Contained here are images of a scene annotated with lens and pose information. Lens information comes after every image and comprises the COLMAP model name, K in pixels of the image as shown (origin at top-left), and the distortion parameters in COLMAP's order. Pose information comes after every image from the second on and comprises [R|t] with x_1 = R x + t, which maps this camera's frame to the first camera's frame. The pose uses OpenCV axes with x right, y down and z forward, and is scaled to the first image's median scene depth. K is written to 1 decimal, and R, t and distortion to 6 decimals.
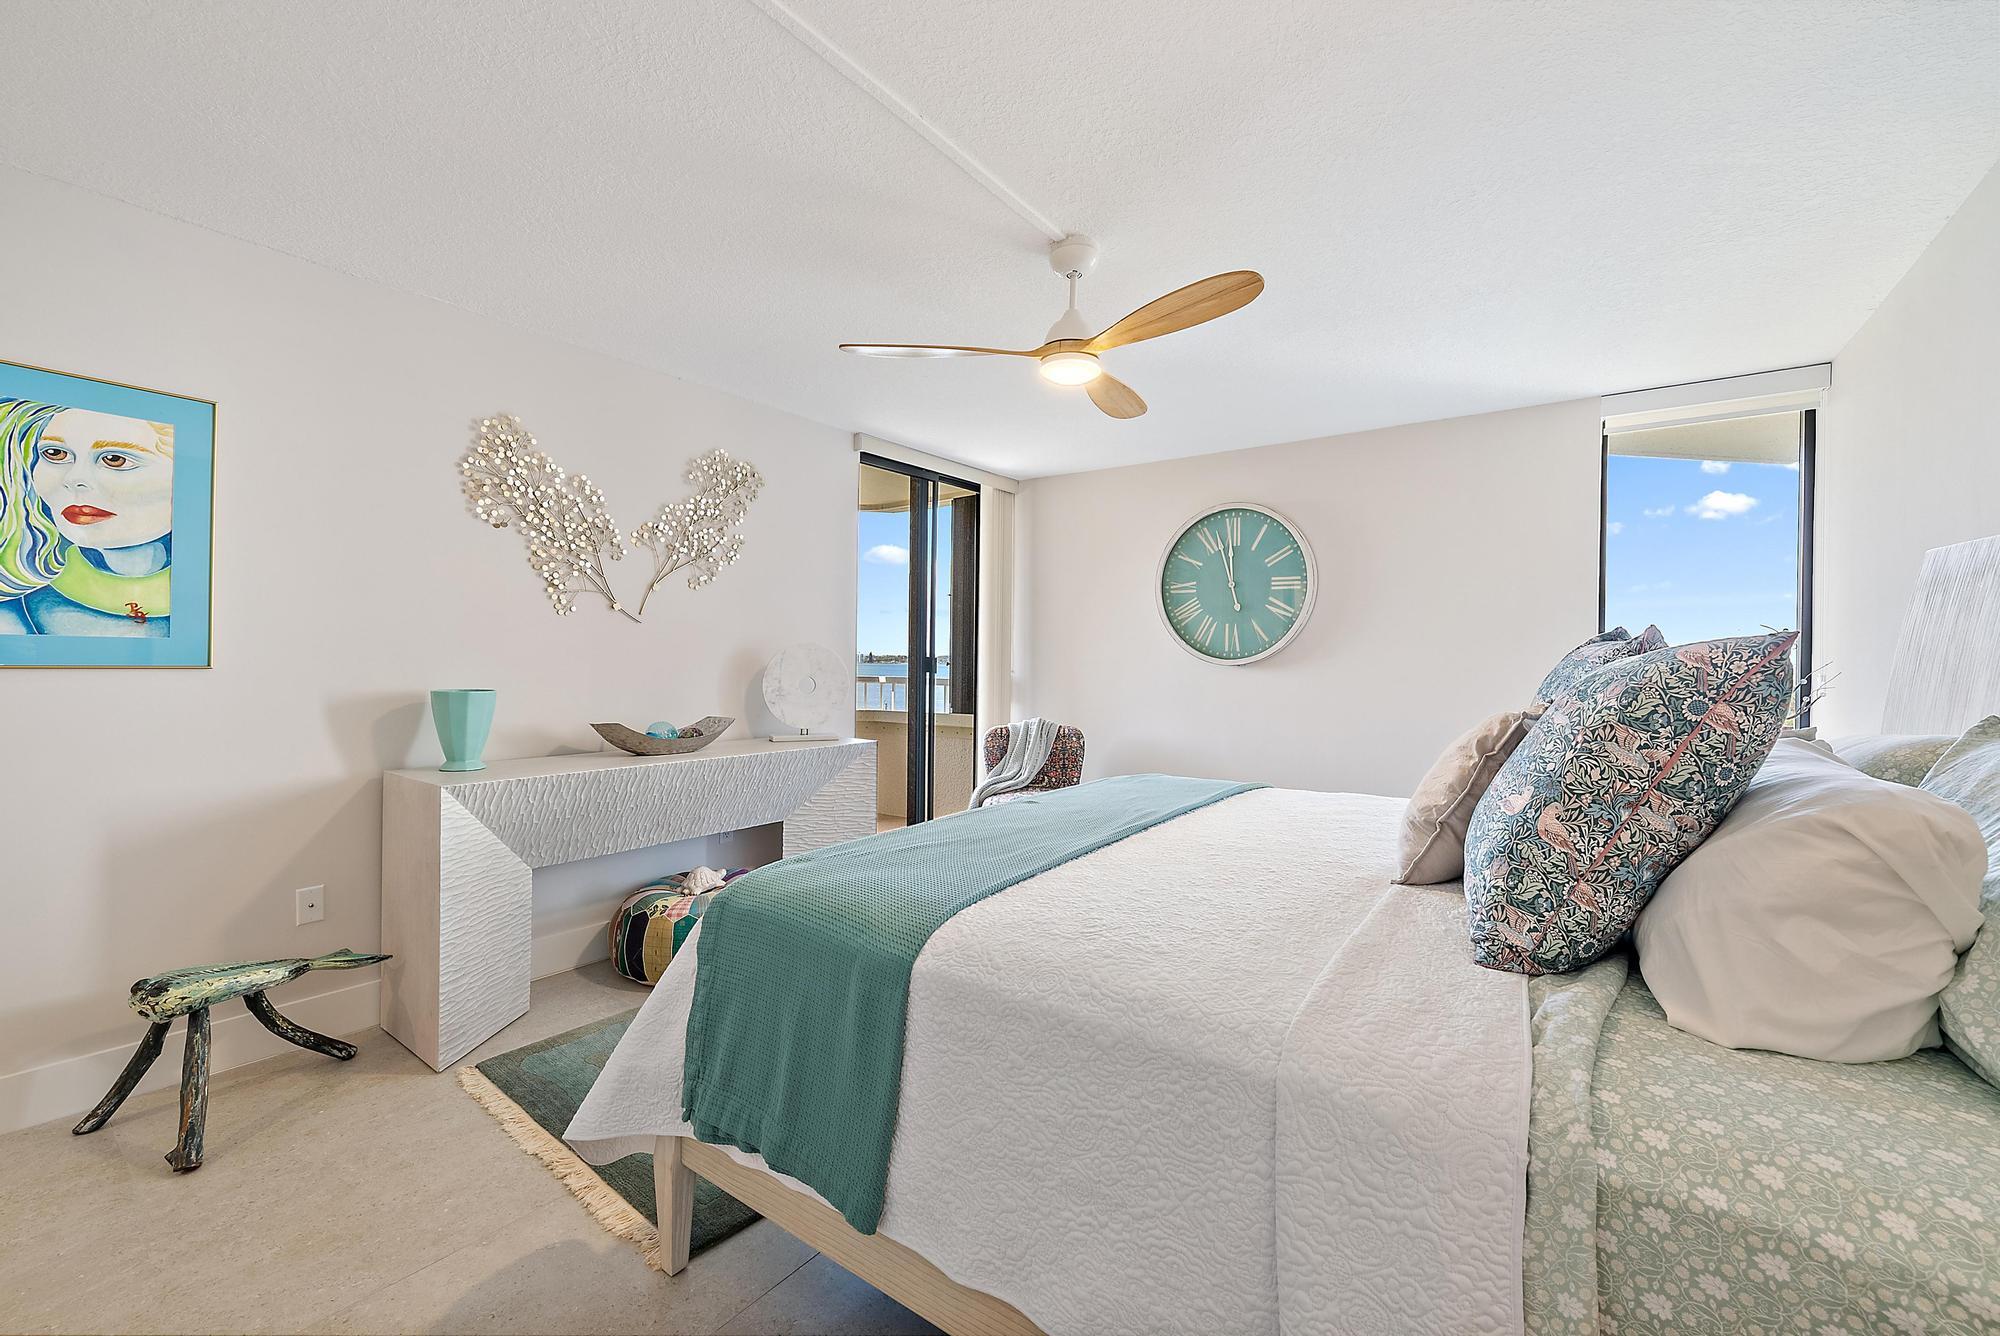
lens RADIAL K [[795.8, 0, 1008.8], [0, 795.8, 668.6], [0, 0, 1]] dist [-0.003135, -0.000338]
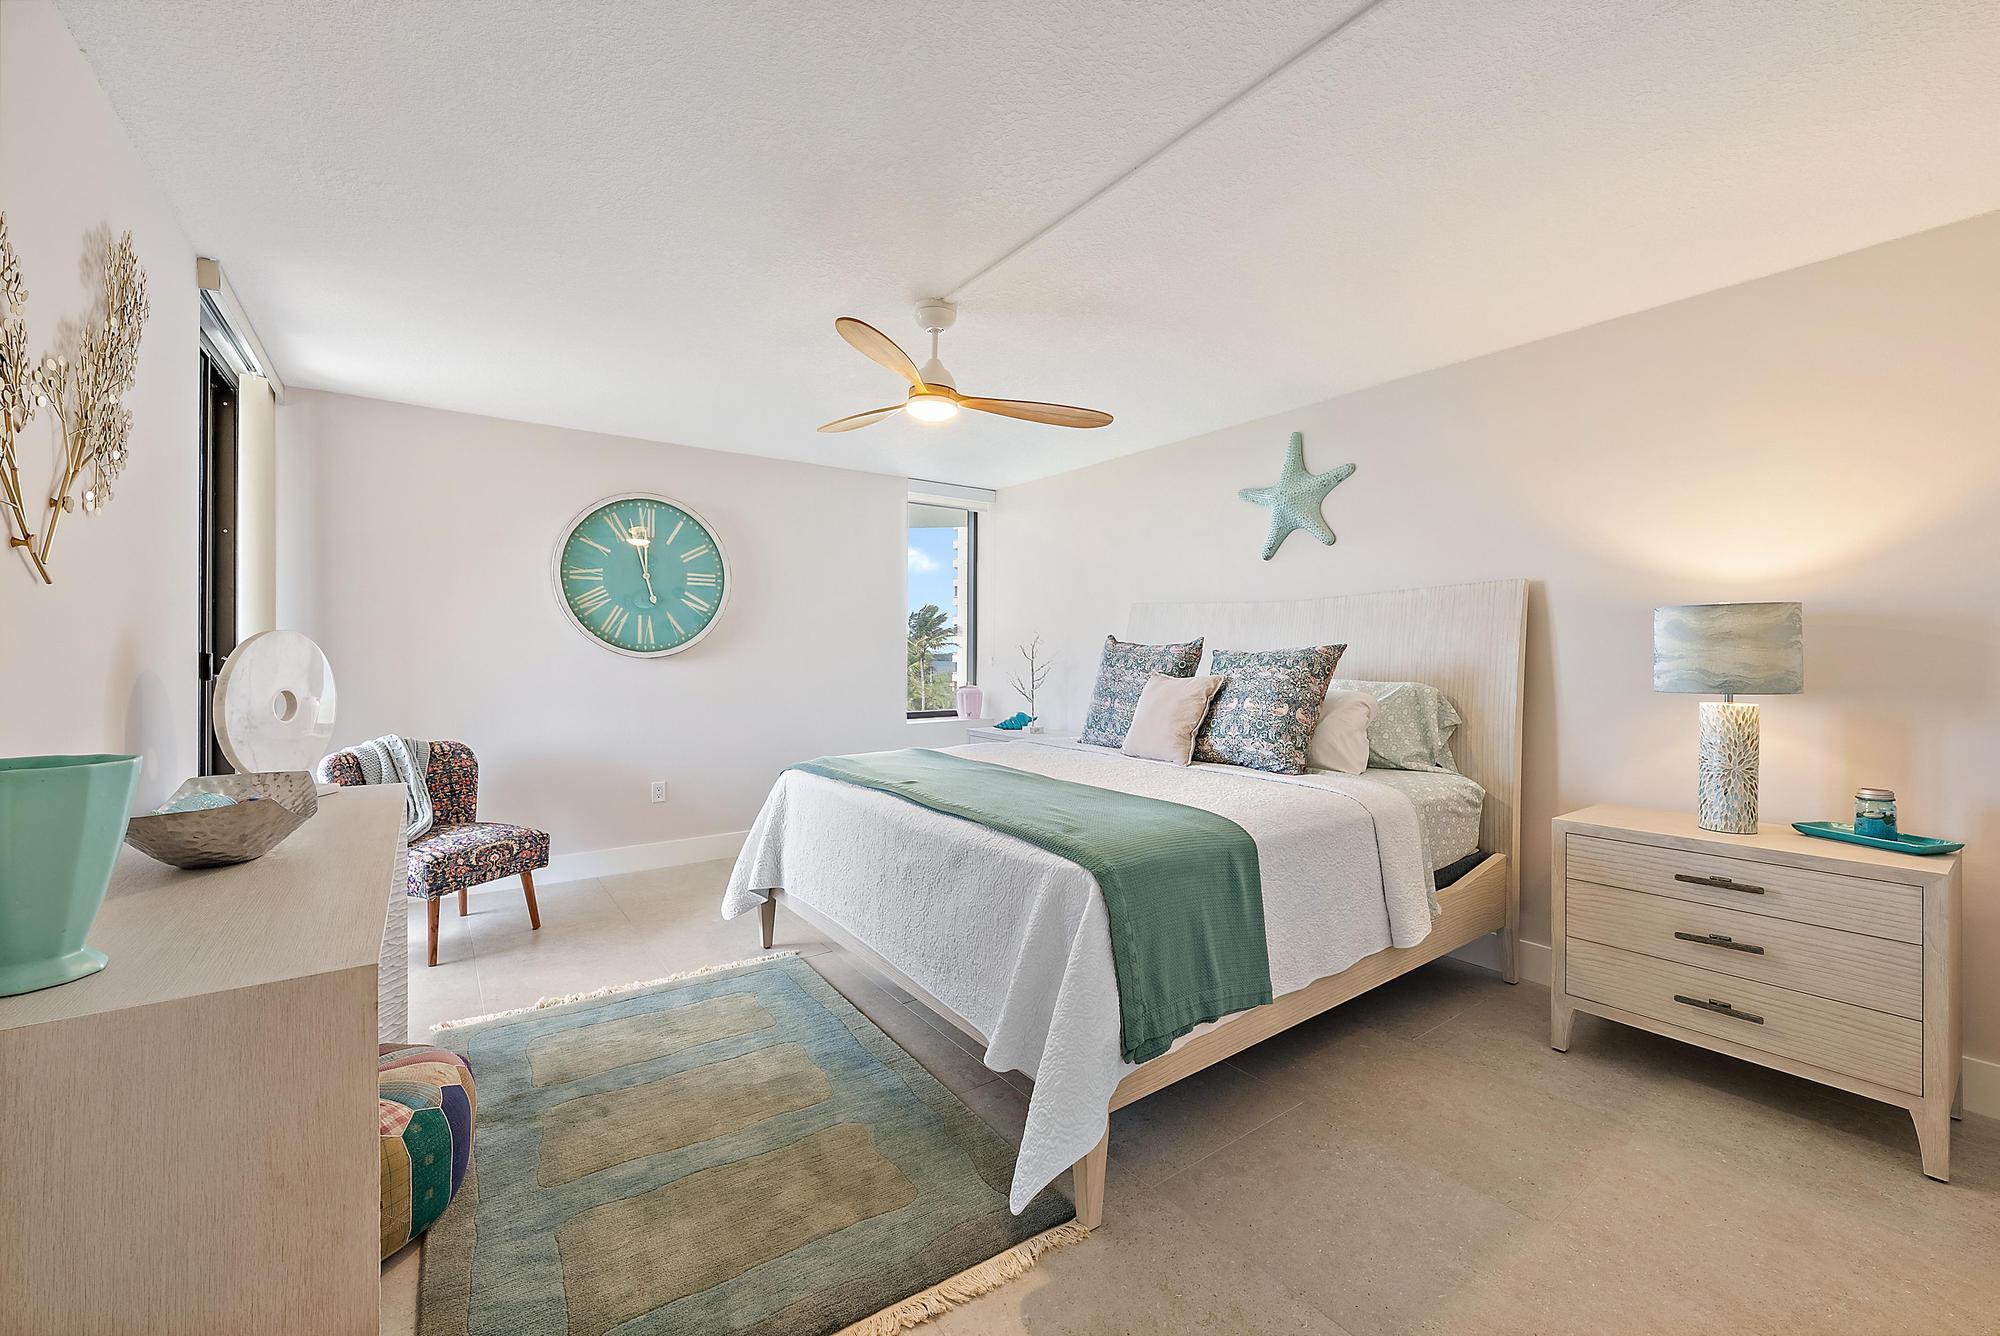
lens RADIAL K [[795.8, 0, 1008.8], [0, 795.8, 668.6], [0, 0, 1]] dist [-0.003135, -0.000338]
pose [[0.293796, -0.027616, 0.955469, -0.528916], [0.012392, 0.999609, 0.025081, -0.010008], [-0.955788, 0.004471, 0.294024, 0.281635]]
